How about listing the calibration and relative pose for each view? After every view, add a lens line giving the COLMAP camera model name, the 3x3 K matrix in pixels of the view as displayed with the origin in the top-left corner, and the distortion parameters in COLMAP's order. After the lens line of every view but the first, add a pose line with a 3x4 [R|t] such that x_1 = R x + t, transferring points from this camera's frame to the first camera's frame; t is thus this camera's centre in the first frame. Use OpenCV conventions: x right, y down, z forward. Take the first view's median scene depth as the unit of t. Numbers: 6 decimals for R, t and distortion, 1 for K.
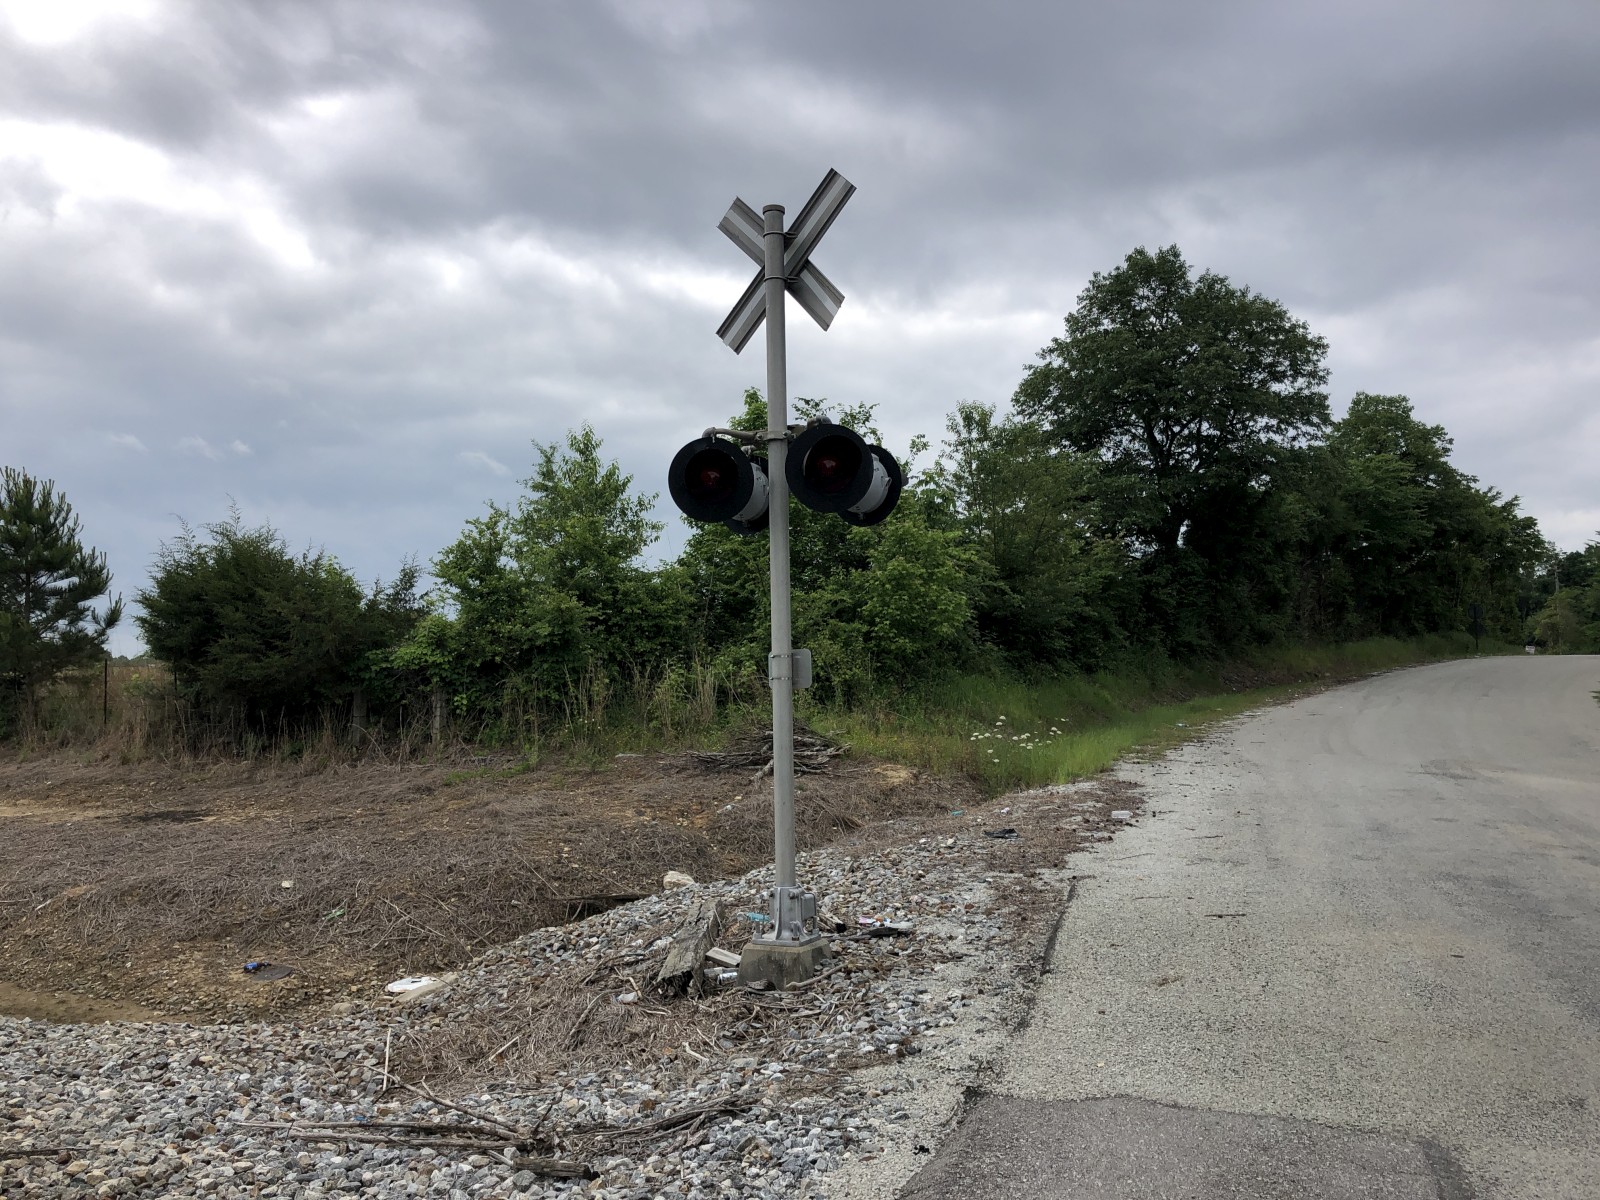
lens RADIAL K [[1311.3, 0, 799.1], [0, 1311.3, 602.7], [0, 0, 1]] dist [0.054517, -0.068140]
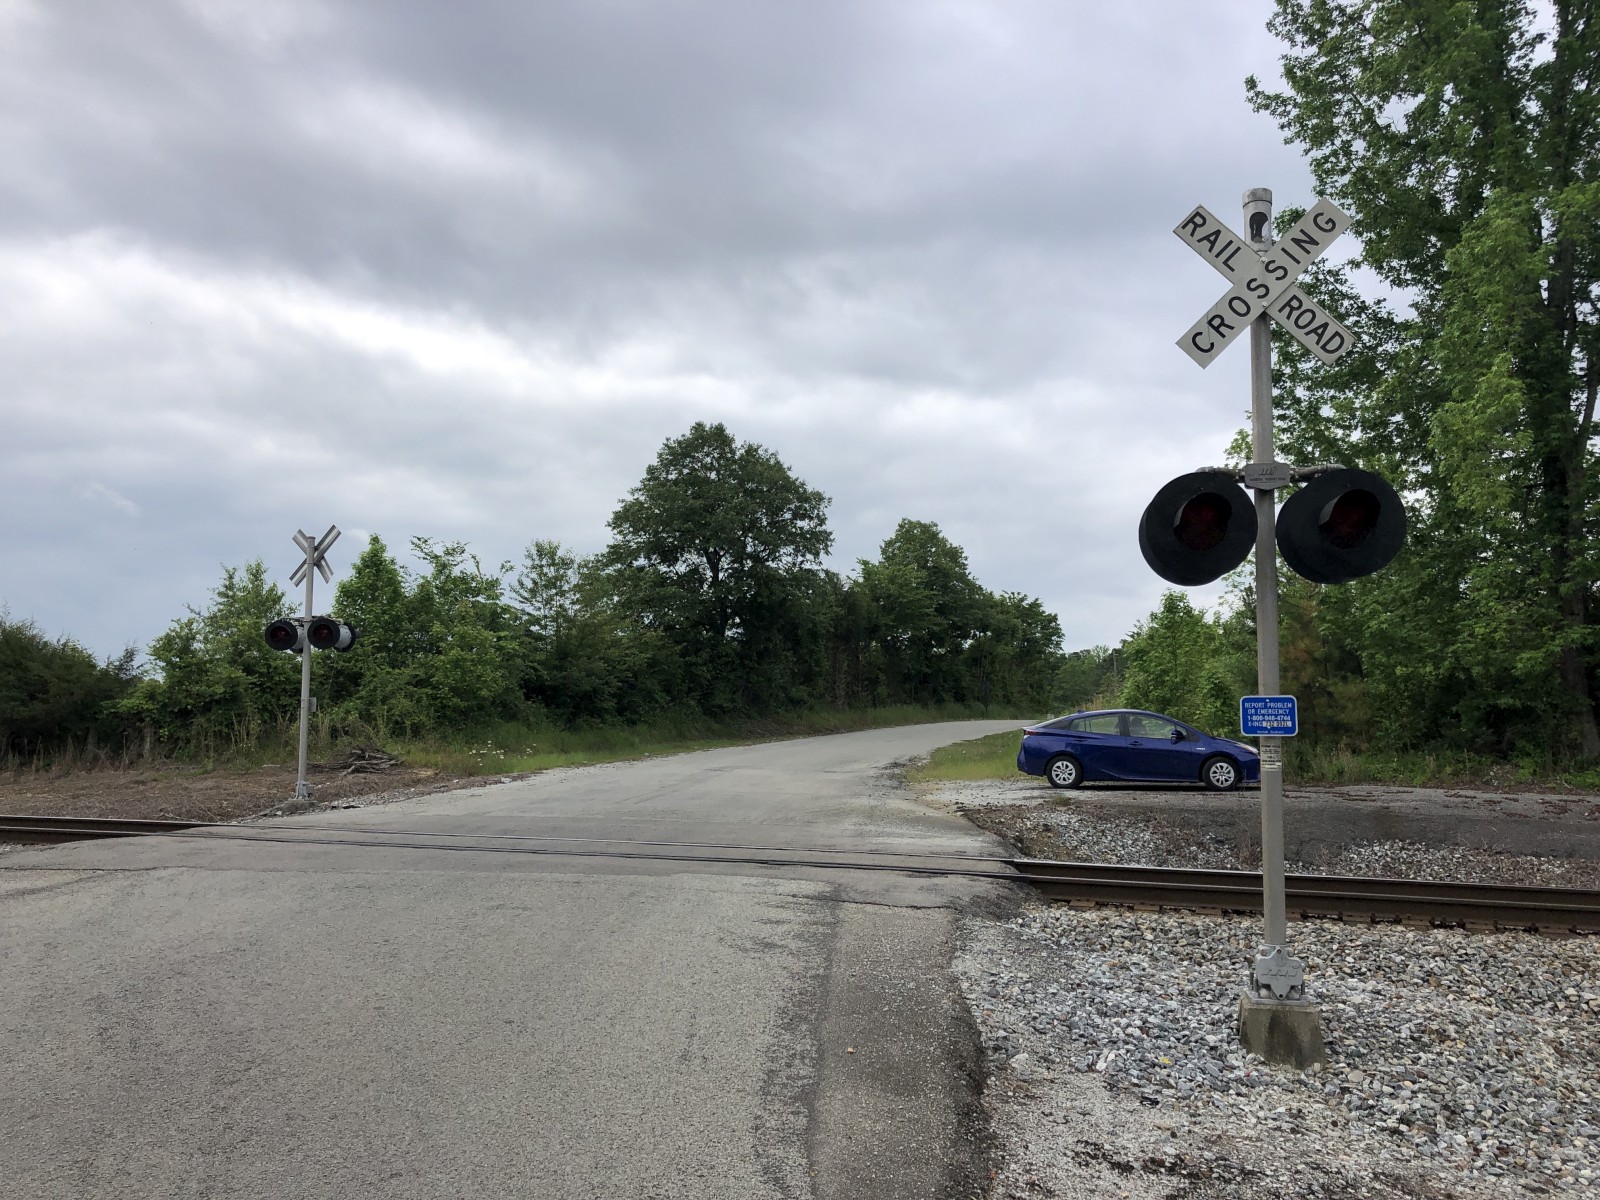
lens RADIAL K [[1311.3, 0, 800.3], [0, 1311.3, 599.2], [0, 0, 1]] dist [0.054517, -0.068140]
pose [[0.977626, 0.031430, 0.207989, 0.158498], [-0.020582, 0.998323, -0.054115, -0.016937], [-0.209341, 0.048623, 0.976633, -0.730562]]
